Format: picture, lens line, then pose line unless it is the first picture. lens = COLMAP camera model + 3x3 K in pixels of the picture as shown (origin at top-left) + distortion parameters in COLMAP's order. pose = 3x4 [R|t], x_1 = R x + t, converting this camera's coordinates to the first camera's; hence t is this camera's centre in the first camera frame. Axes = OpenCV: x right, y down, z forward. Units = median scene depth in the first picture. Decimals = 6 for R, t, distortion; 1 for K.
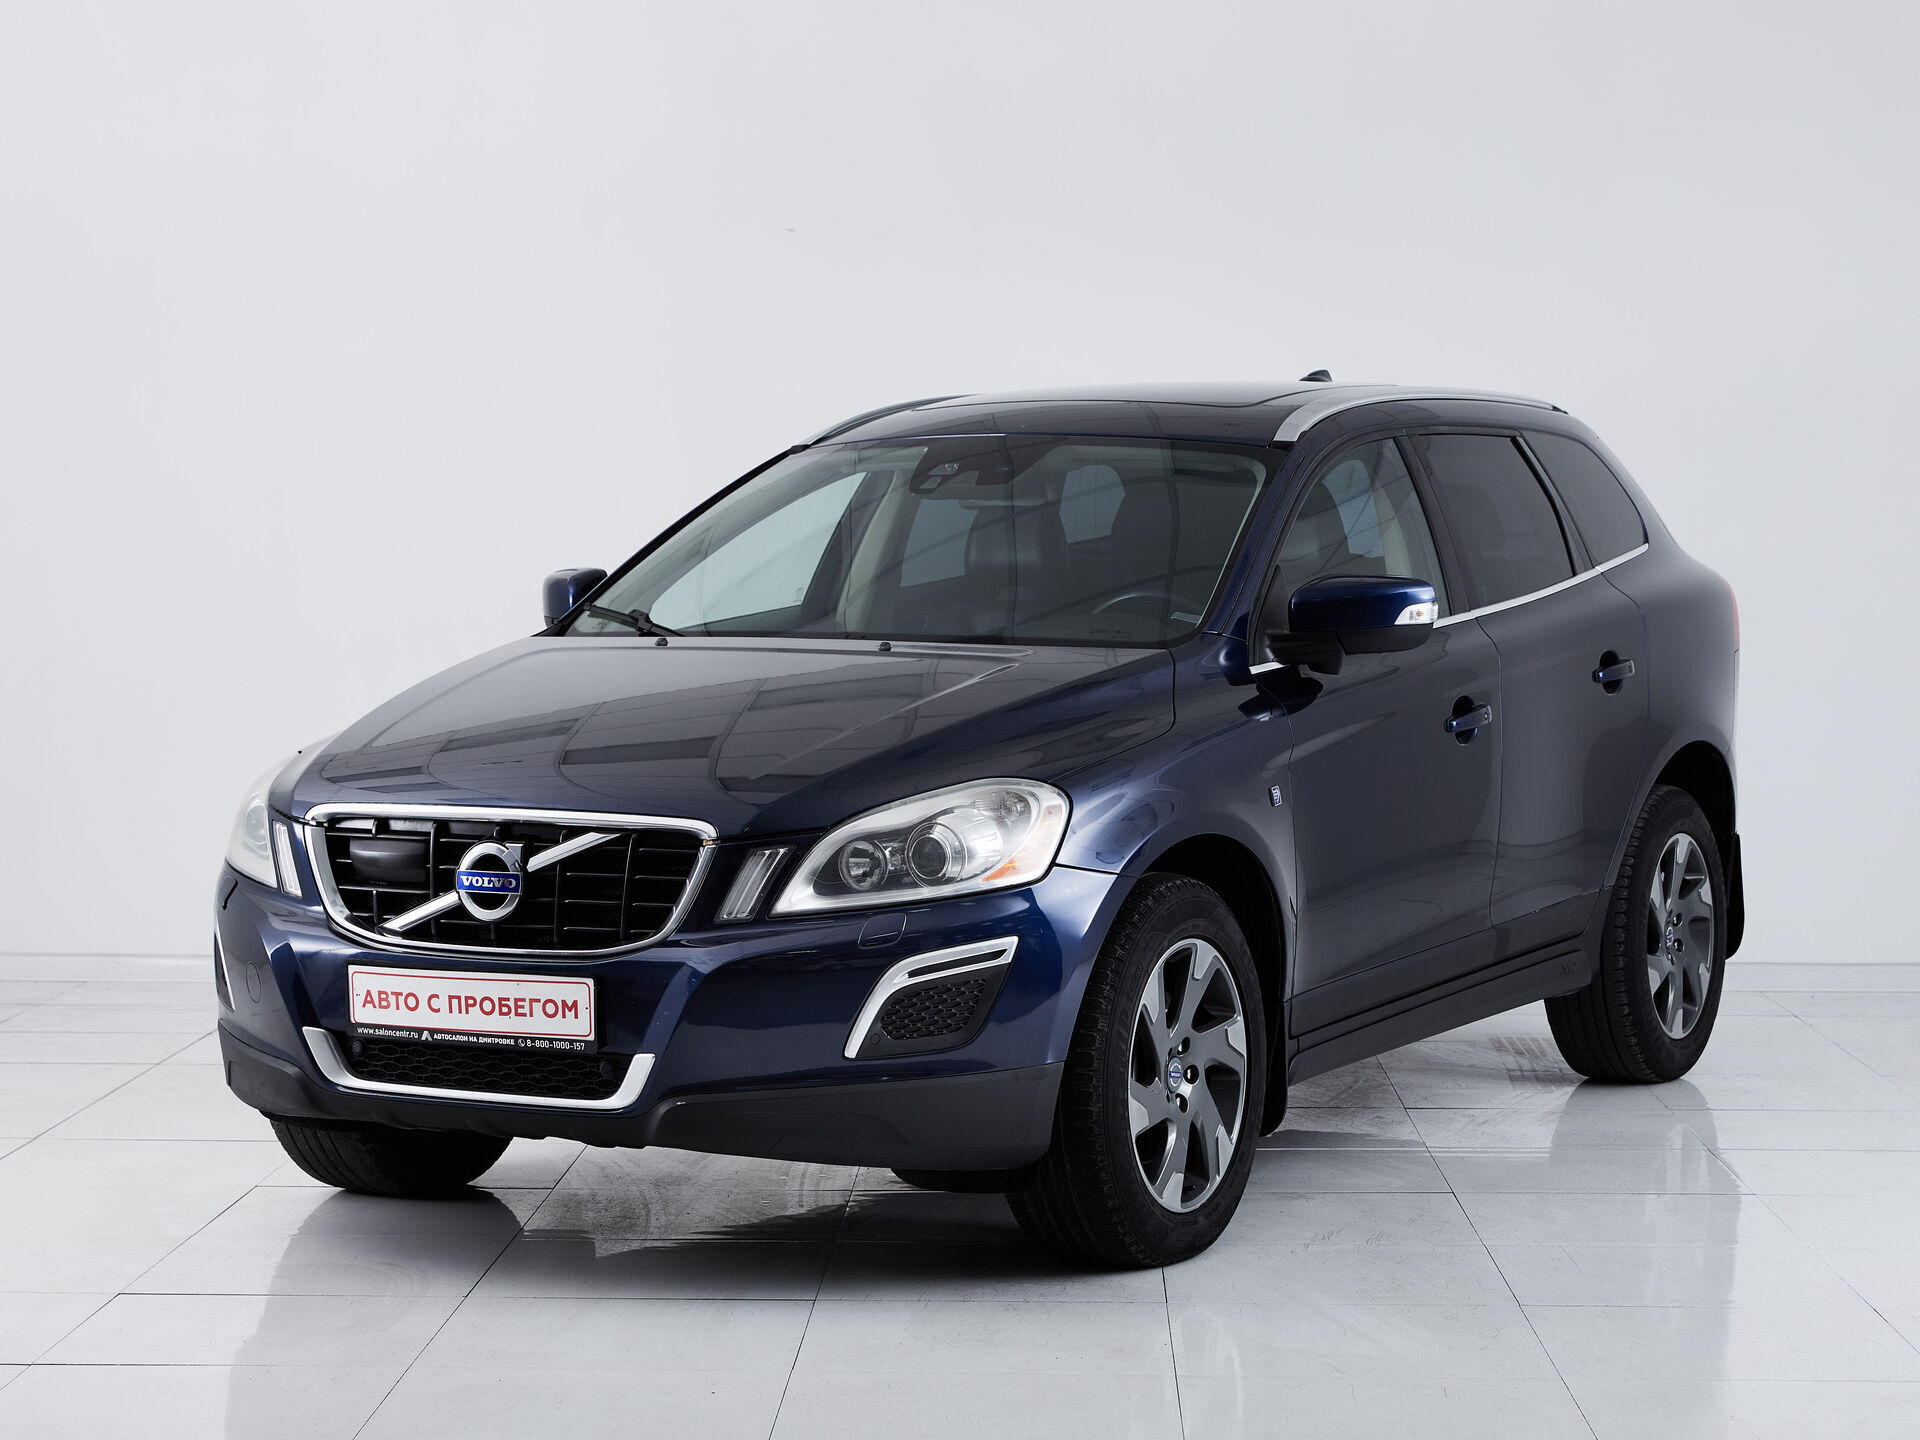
lens RADIAL K [[3574.5, 0, 960.0], [0, 3574.5, 720.0], [0, 0, 1]] dist [0.202021, -0.108364]
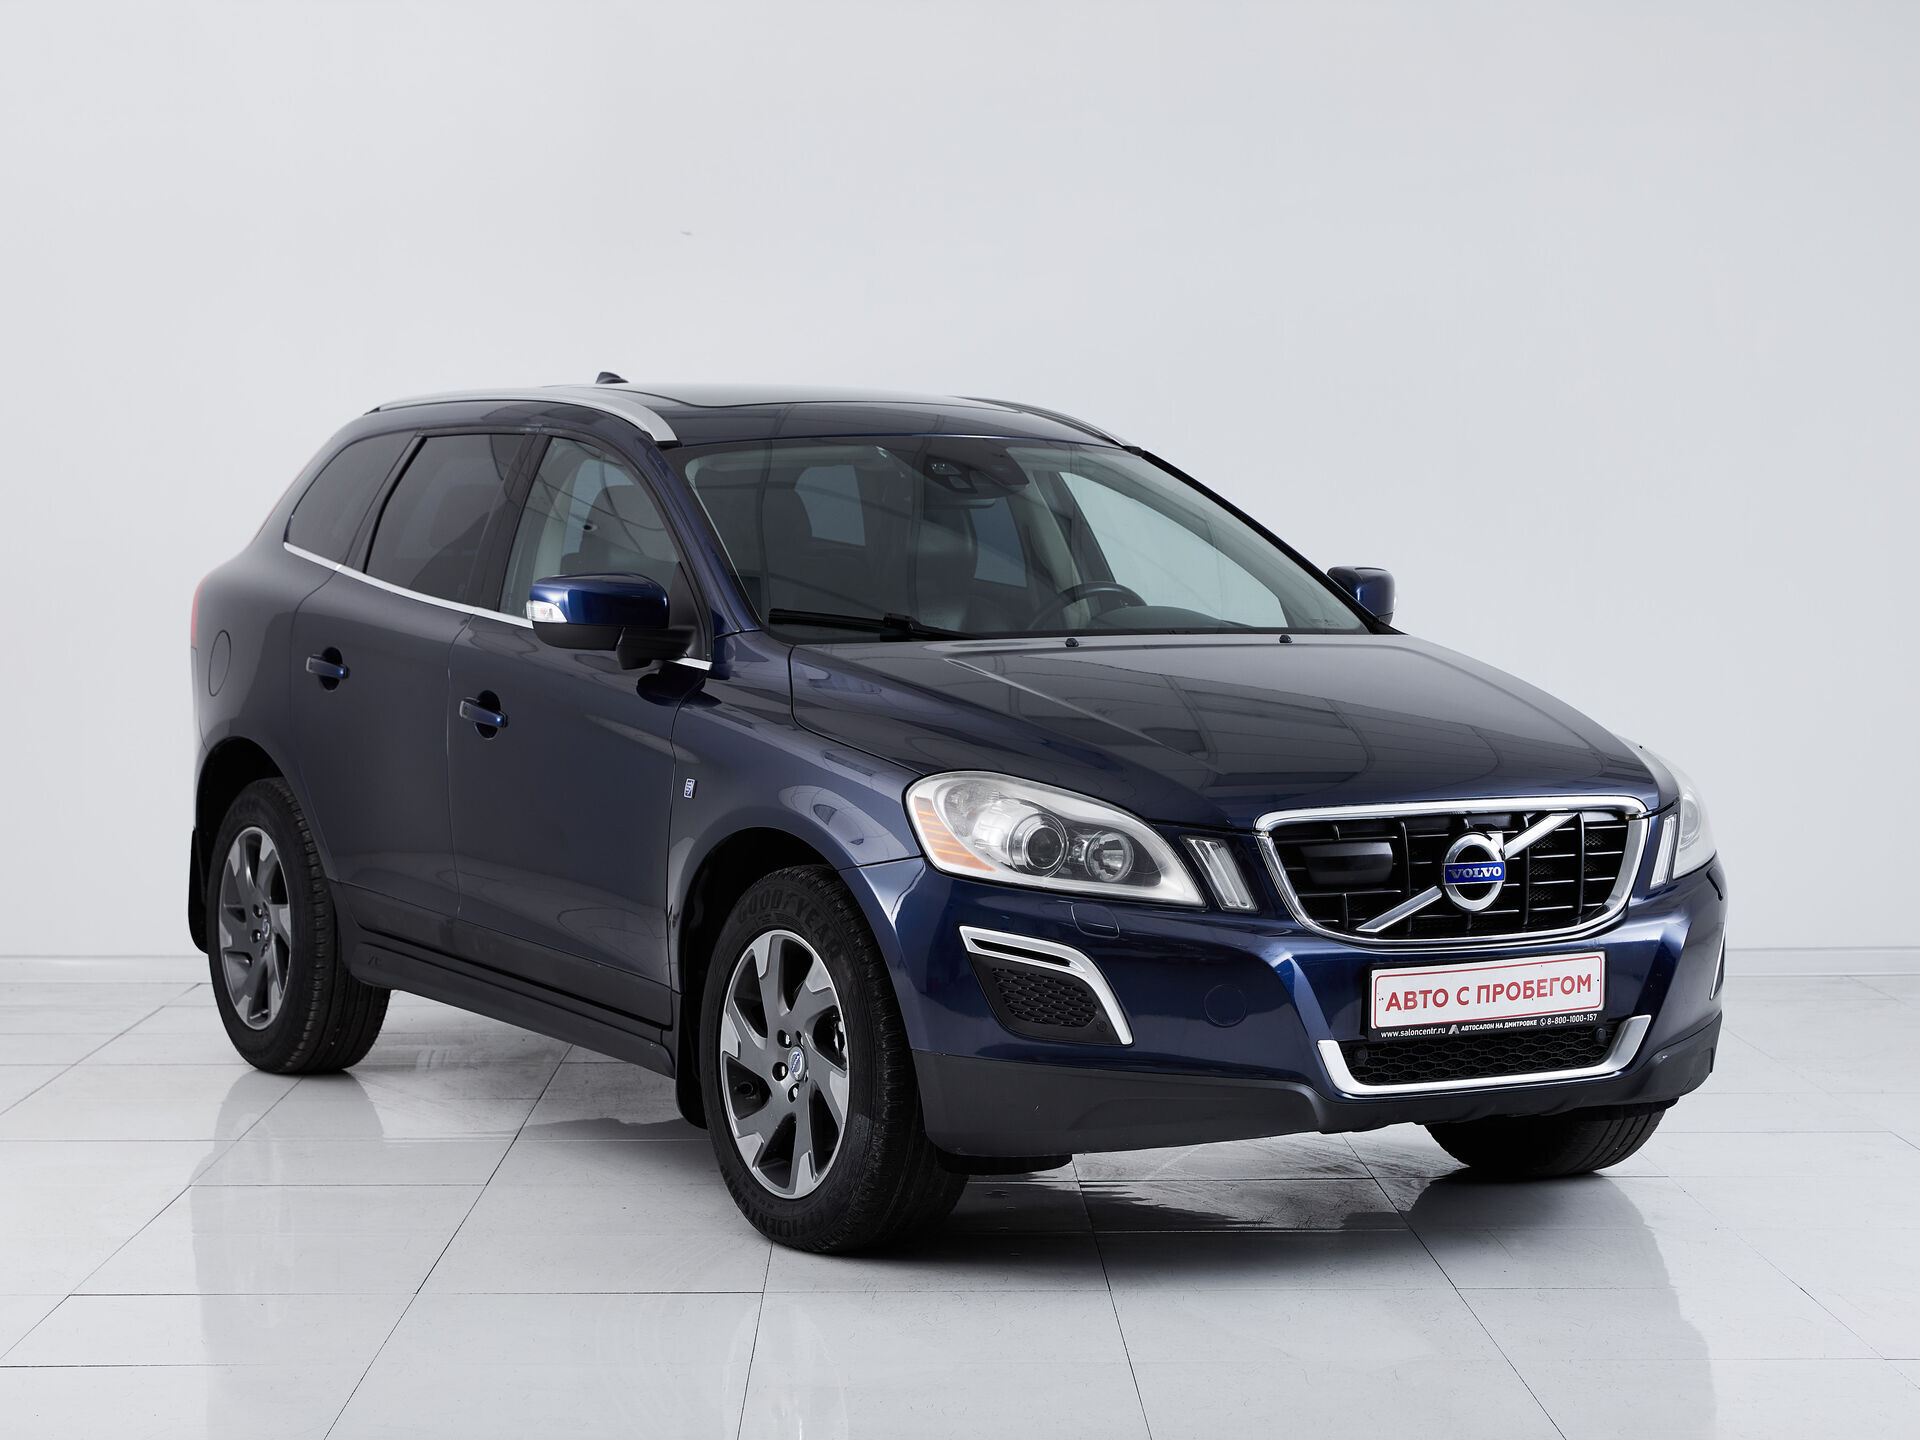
lens RADIAL K [[3574.5, 0, 960.0], [0, 3574.5, 720.0], [0, 0, 1]] dist [0.202021, -0.108364]
pose [[0.515780, -0.041984, 0.855692, -1.082935], [0.041940, 0.998838, 0.023728, -0.028790], [-0.855694, 0.023649, 0.516942, 0.597266]]
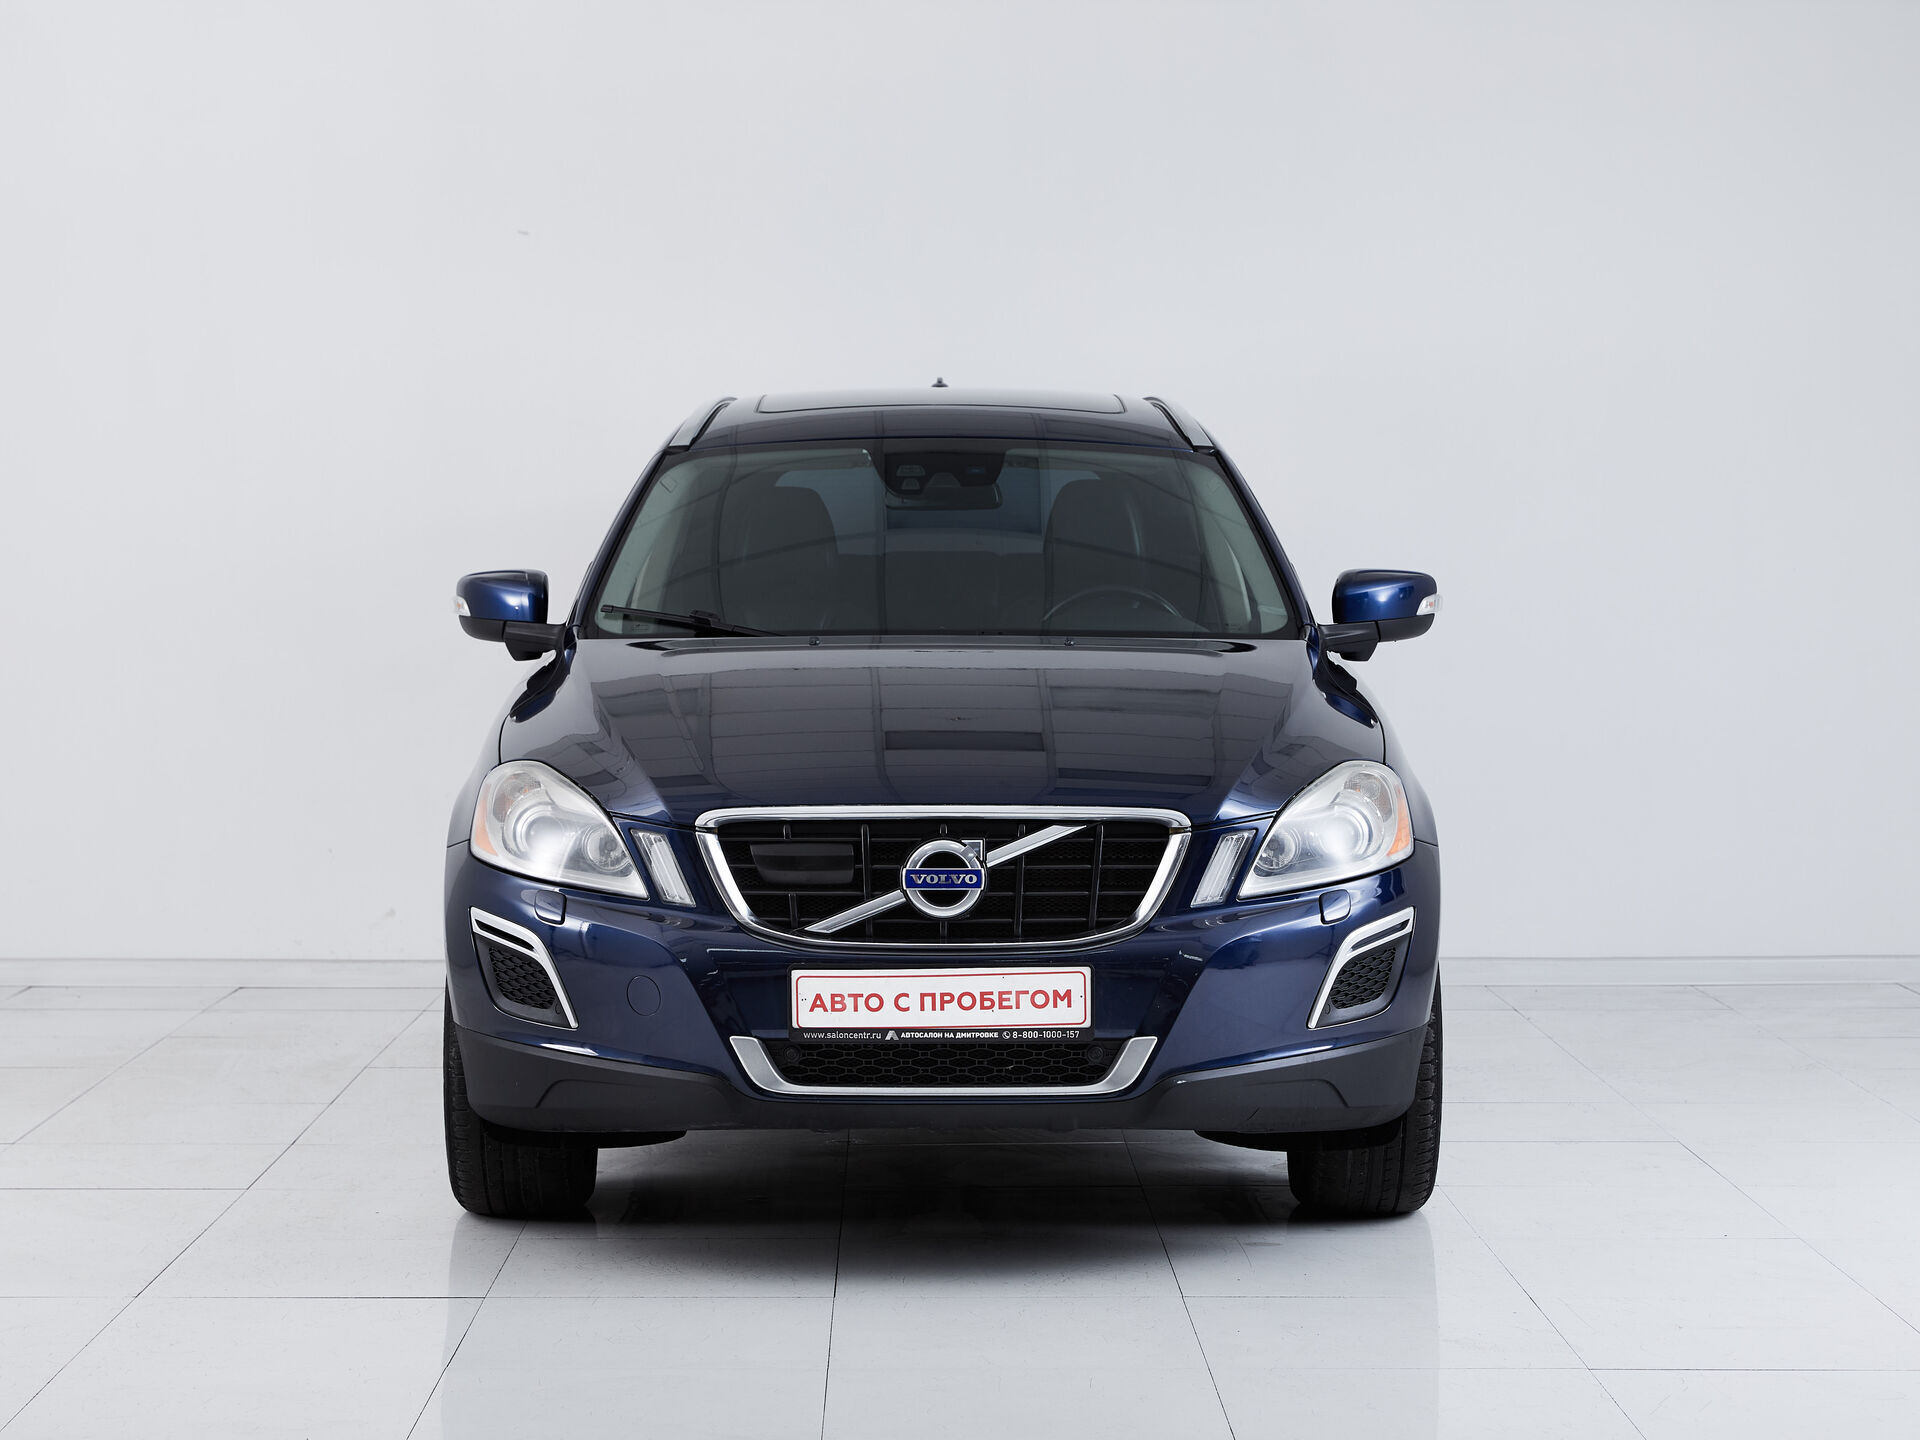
lens RADIAL K [[3574.5, 0, 960.0], [0, 3574.5, 720.0], [0, 0, 1]] dist [0.202021, -0.108364]
pose [[0.876849, -0.024557, 0.480139, -0.609378], [0.024731, 0.999676, 0.005964, -0.005300], [-0.480130, 0.006645, 0.877172, 0.118056]]
